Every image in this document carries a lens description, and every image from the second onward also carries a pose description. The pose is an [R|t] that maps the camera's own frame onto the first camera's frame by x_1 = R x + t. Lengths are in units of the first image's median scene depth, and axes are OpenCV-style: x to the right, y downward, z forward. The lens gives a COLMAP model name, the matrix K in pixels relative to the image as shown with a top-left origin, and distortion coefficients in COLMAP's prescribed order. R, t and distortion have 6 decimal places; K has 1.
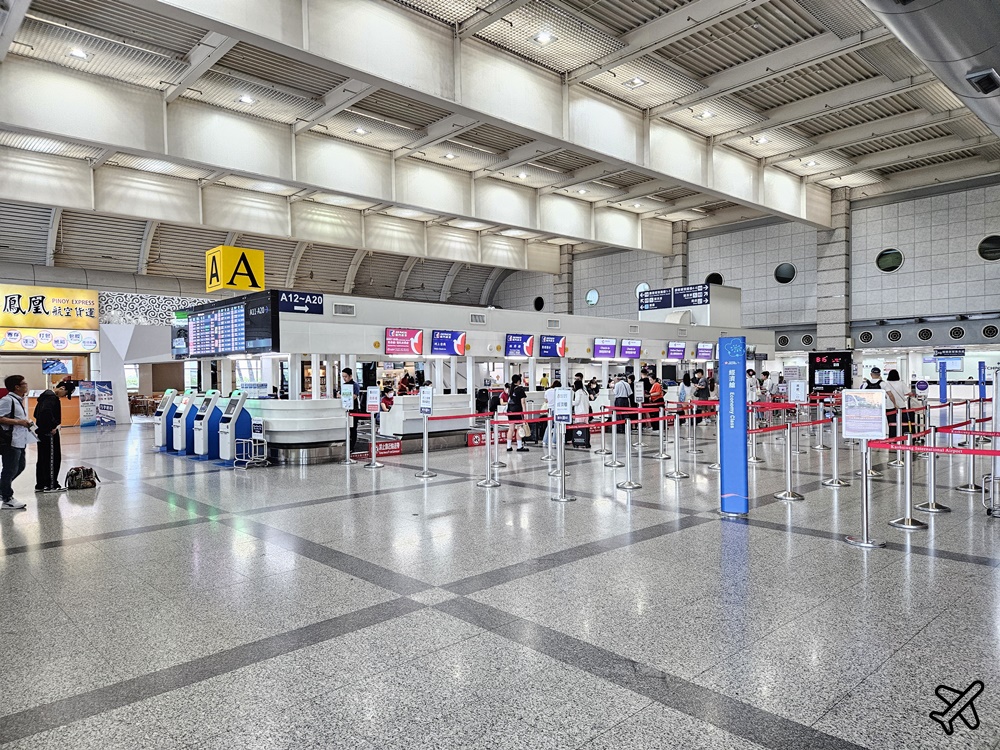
lens RADIAL K [[677.2, 0, 500.4], [0, 677.2, 379.0], [0, 0, 1]] dist [0.055162, -0.003975]
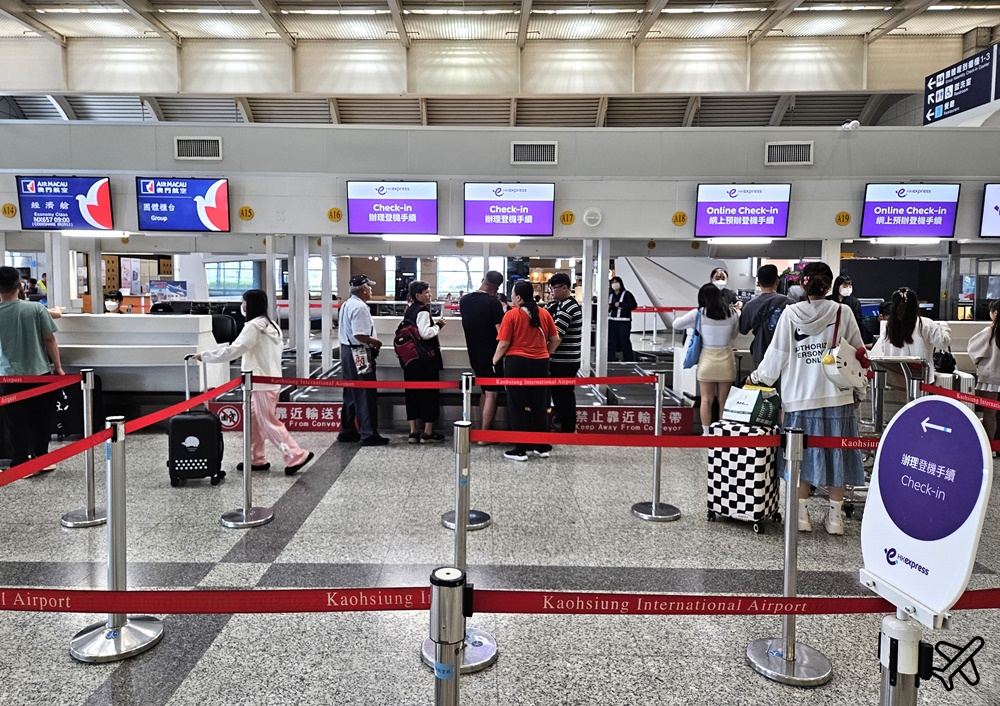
lens RADIAL K [[695.9, 0, 499.5], [0, 695.9, 346.0], [0, 0, 1]] dist [0.042788, -0.000062]
pose [[0.714399, 0.077291, -0.695457, 0.334704], [-0.020277, 0.995750, 0.089835, -0.002925], [0.699445, -0.050076, 0.712930, 0.527524]]
